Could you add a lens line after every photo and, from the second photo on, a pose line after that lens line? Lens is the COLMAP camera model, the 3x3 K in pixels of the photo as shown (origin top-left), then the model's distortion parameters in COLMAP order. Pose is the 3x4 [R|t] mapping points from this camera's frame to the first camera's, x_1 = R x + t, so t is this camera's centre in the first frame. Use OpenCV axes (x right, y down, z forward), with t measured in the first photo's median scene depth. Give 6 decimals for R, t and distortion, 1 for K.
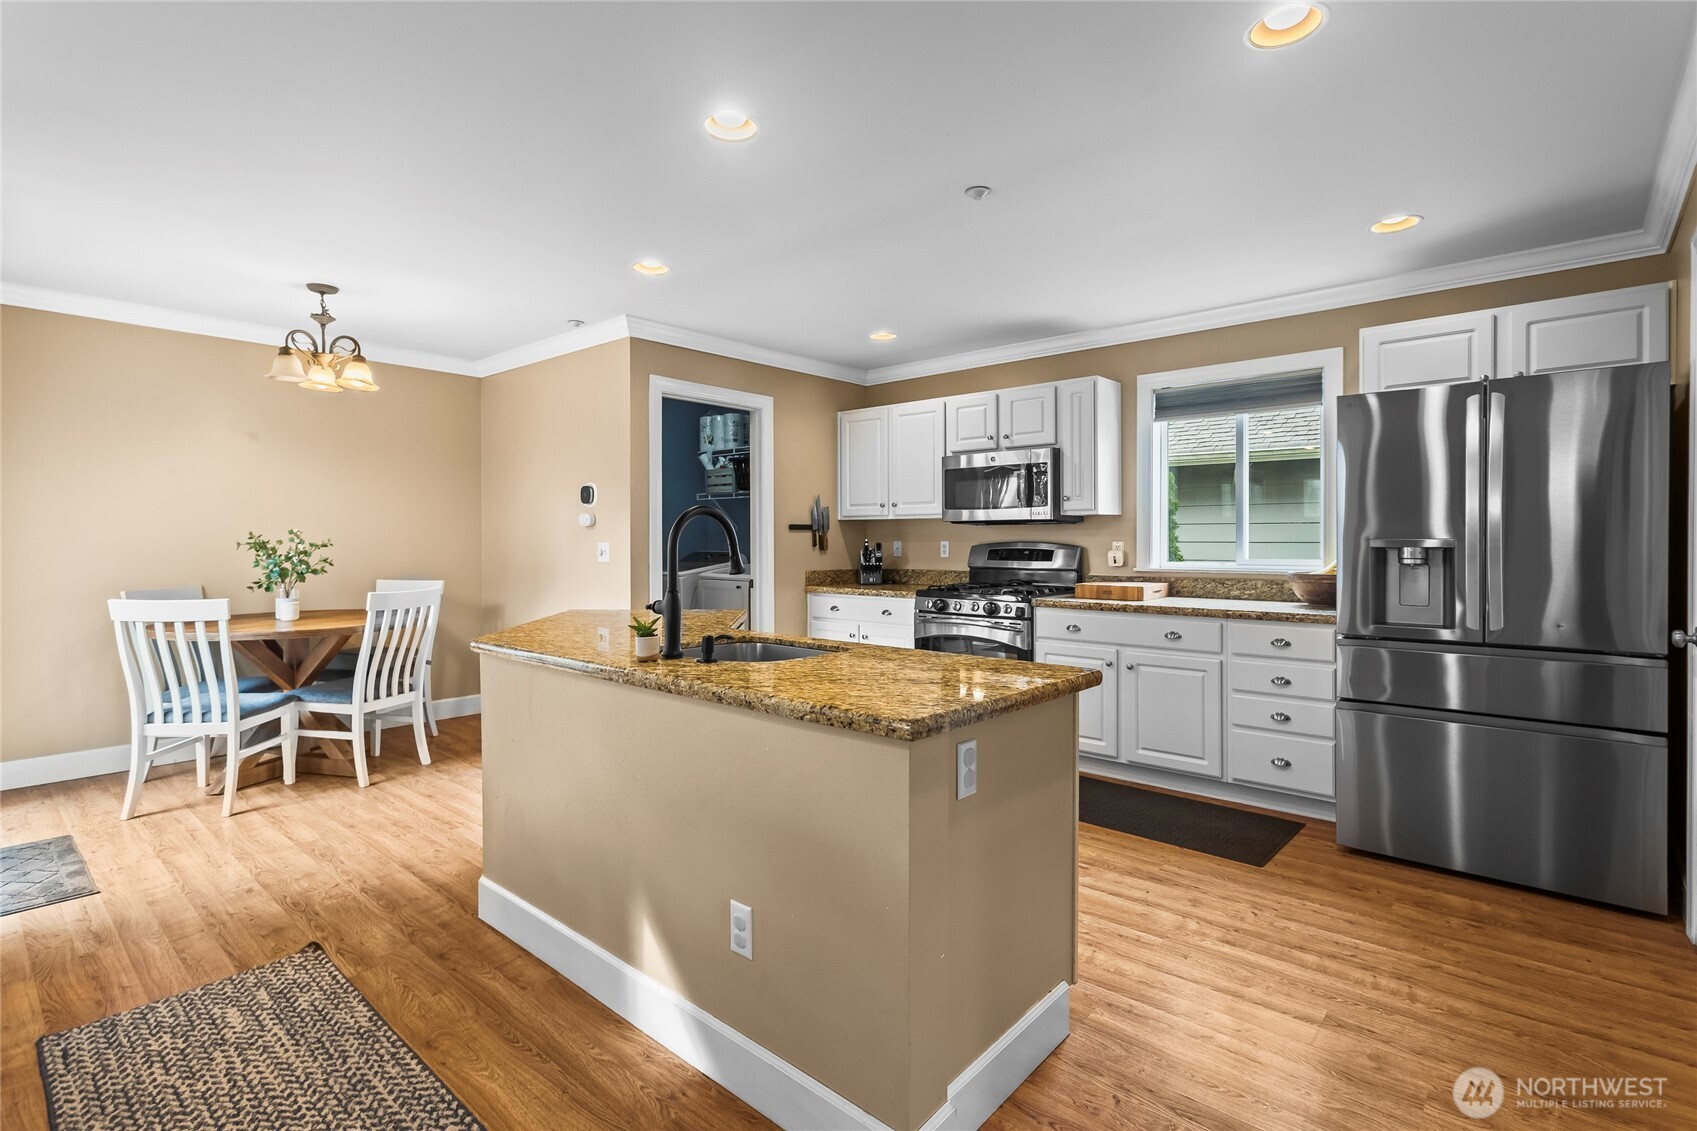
lens RADIAL K [[809.6, 0, 855.2], [0, 809.6, 549.1], [0, 0, 1]] dist [0.001498, 0.003225]
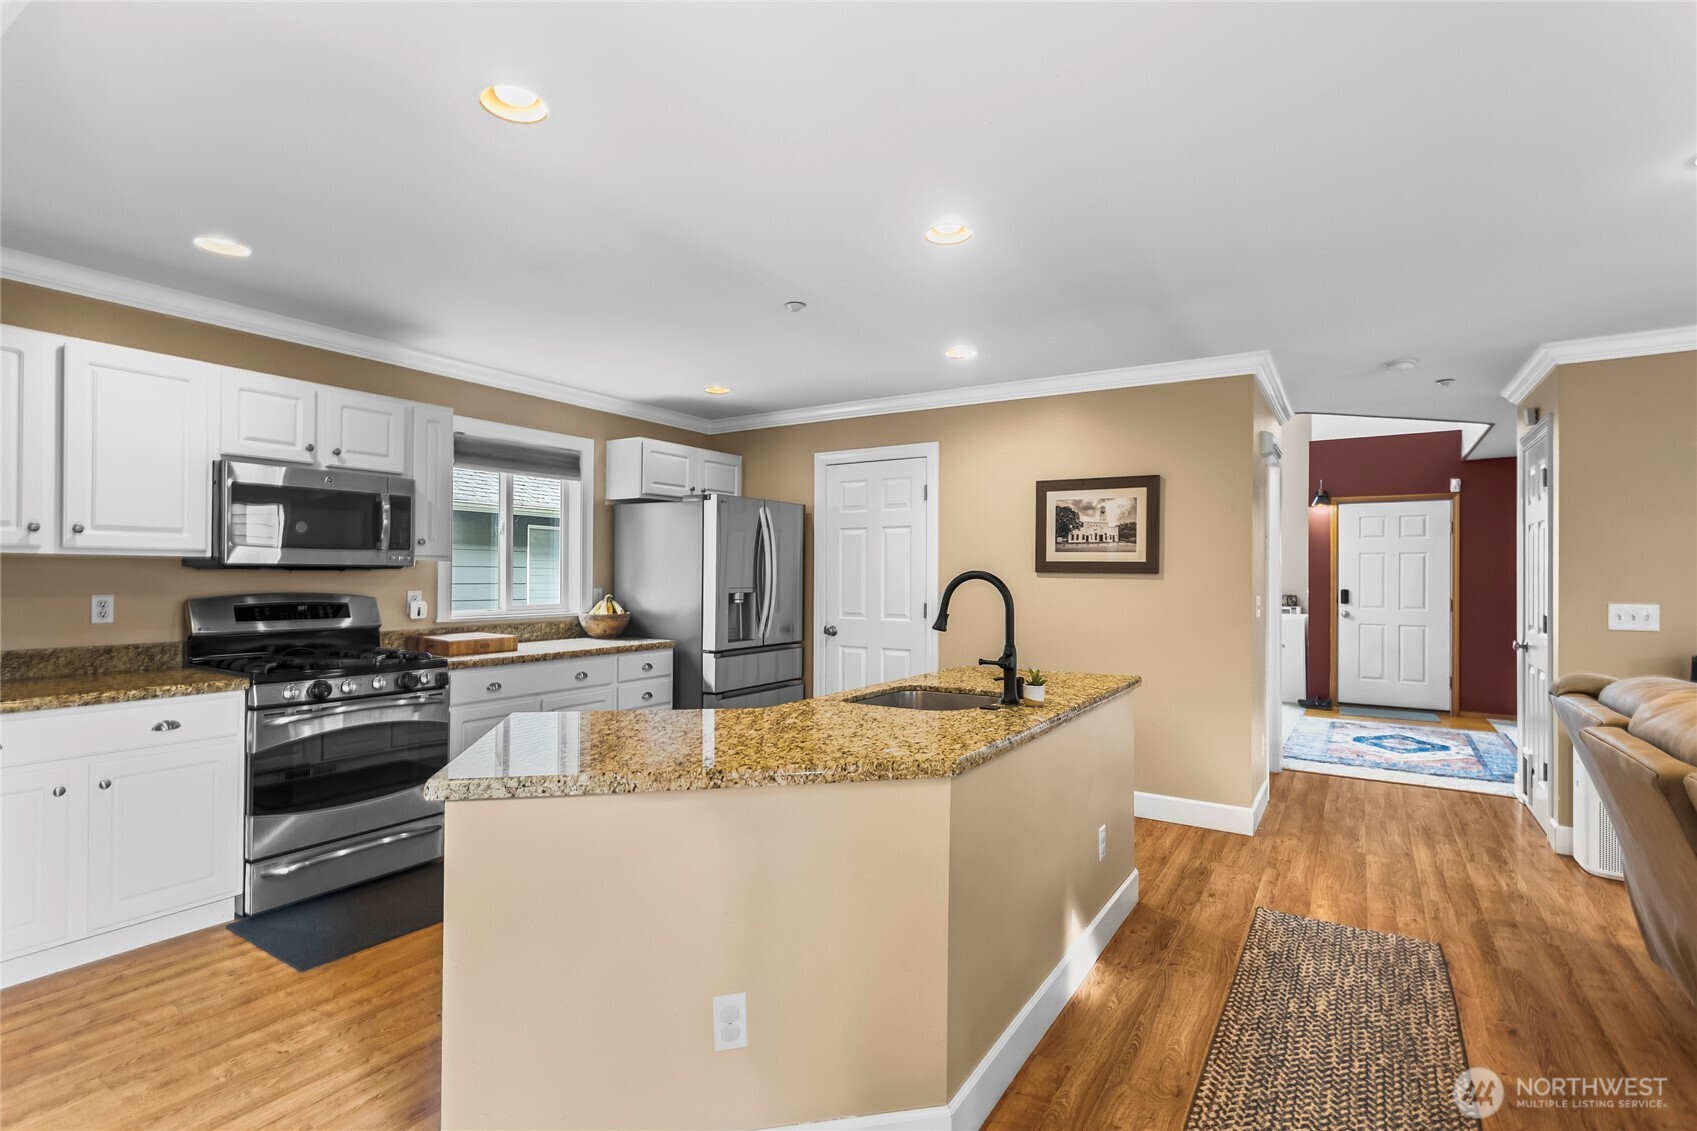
lens RADIAL K [[809.6, 0, 855.3], [0, 809.6, 552.8], [0, 0, 1]] dist [0.001498, 0.003225]
pose [[-0.160780, 0.028327, 0.986584, -0.695608], [0.008608, 0.999590, -0.027297, -0.025331], [-0.986953, 0.004104, -0.160958, 0.728347]]
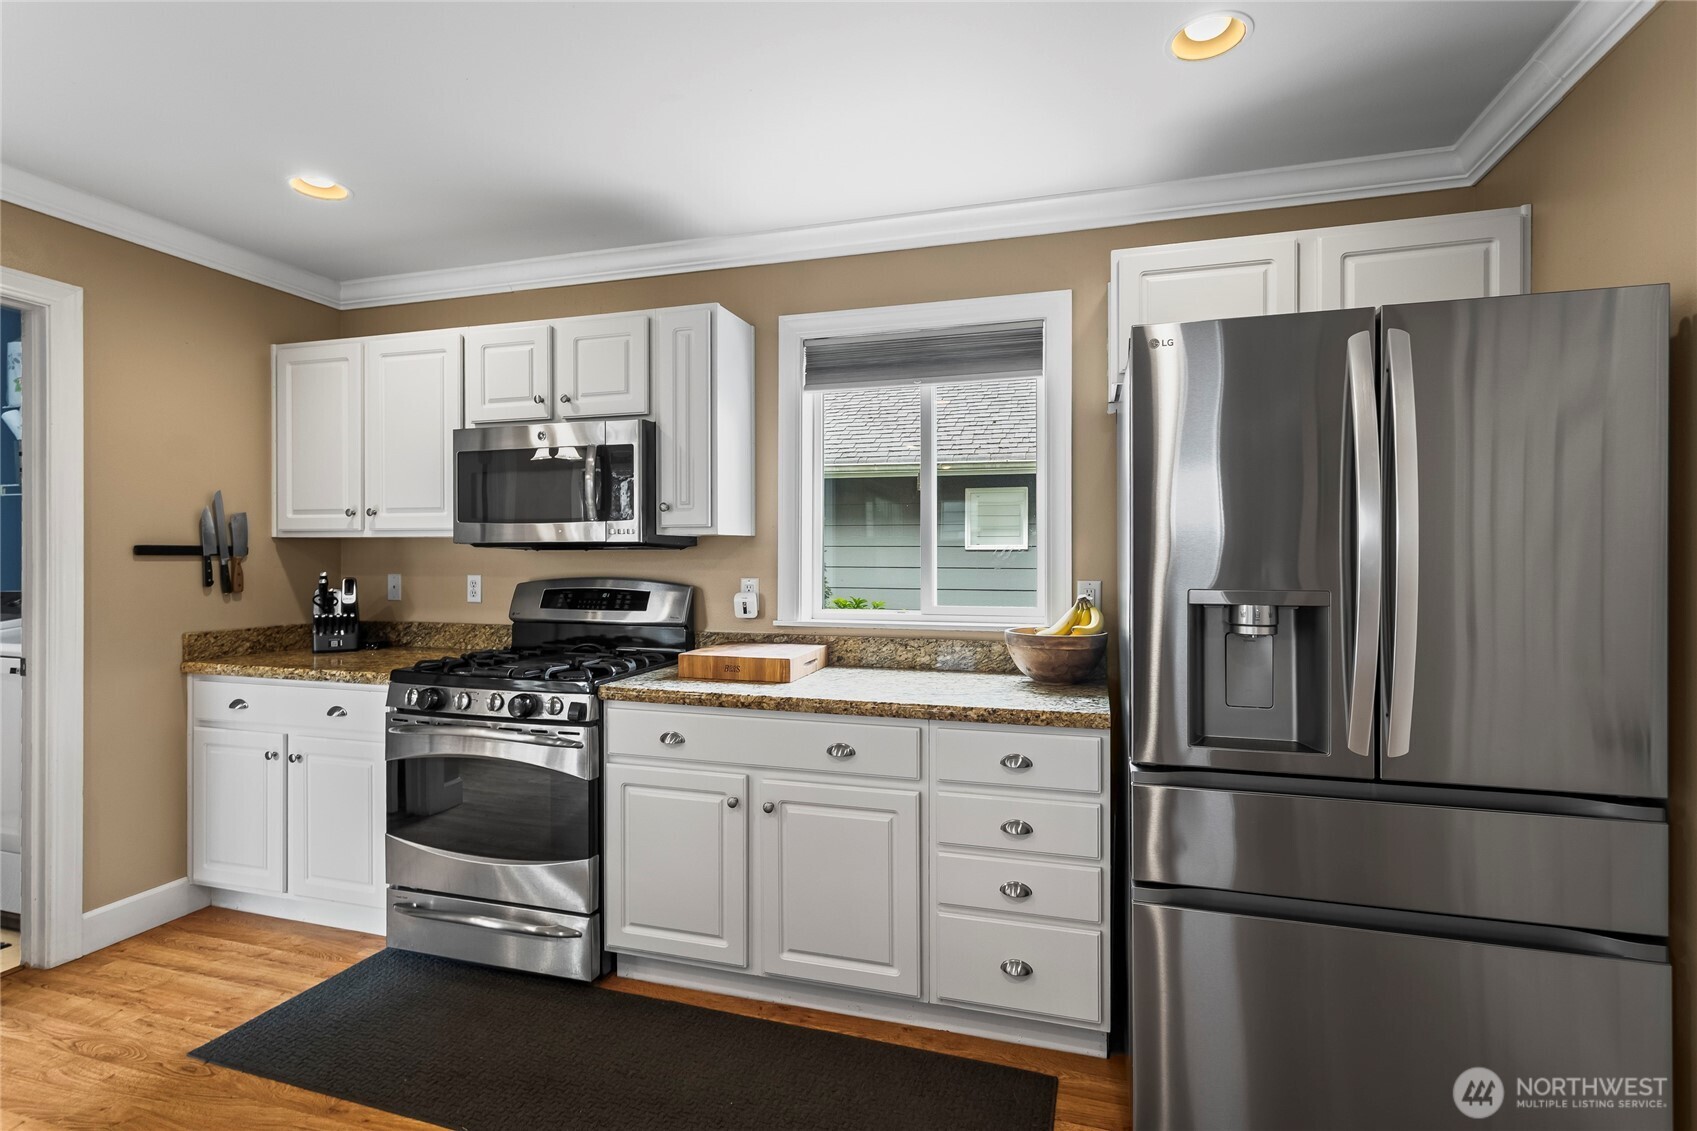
lens RADIAL K [[809.6, 0, 851.0], [0, 809.6, 559.7], [0, 0, 1]] dist [0.001498, 0.003225]
pose [[0.908763, 0.001286, 0.417311, 0.145734], [0.001985, 0.999971, -0.007405, -0.020821], [-0.417308, 0.007557, 0.908733, 0.432701]]
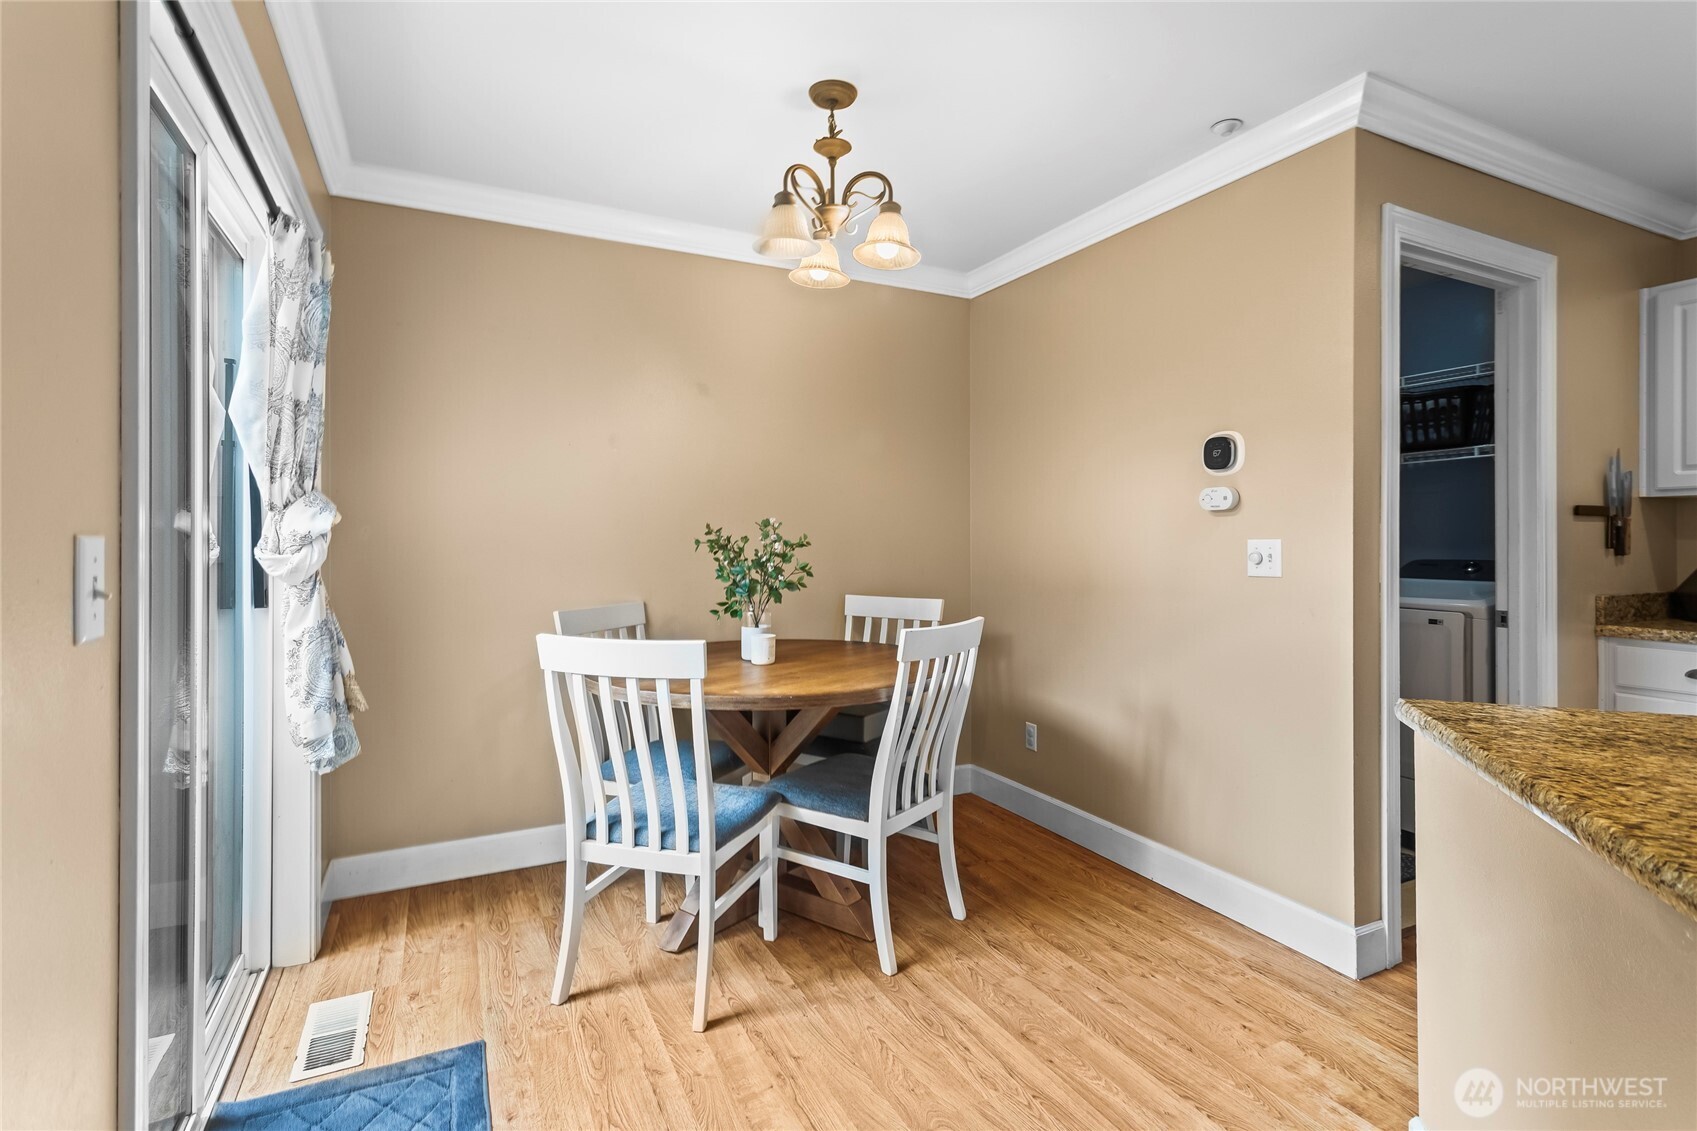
lens RADIAL K [[809.6, 0, 842.6], [0, 809.6, 545.5], [0, 0, 1]] dist [0.001498, 0.003225]
pose [[0.922795, 0.001083, -0.385290, -0.388785], [-0.003837, 0.999972, -0.006378, 0.000034], [0.385273, 0.007364, 0.922773, 0.431896]]
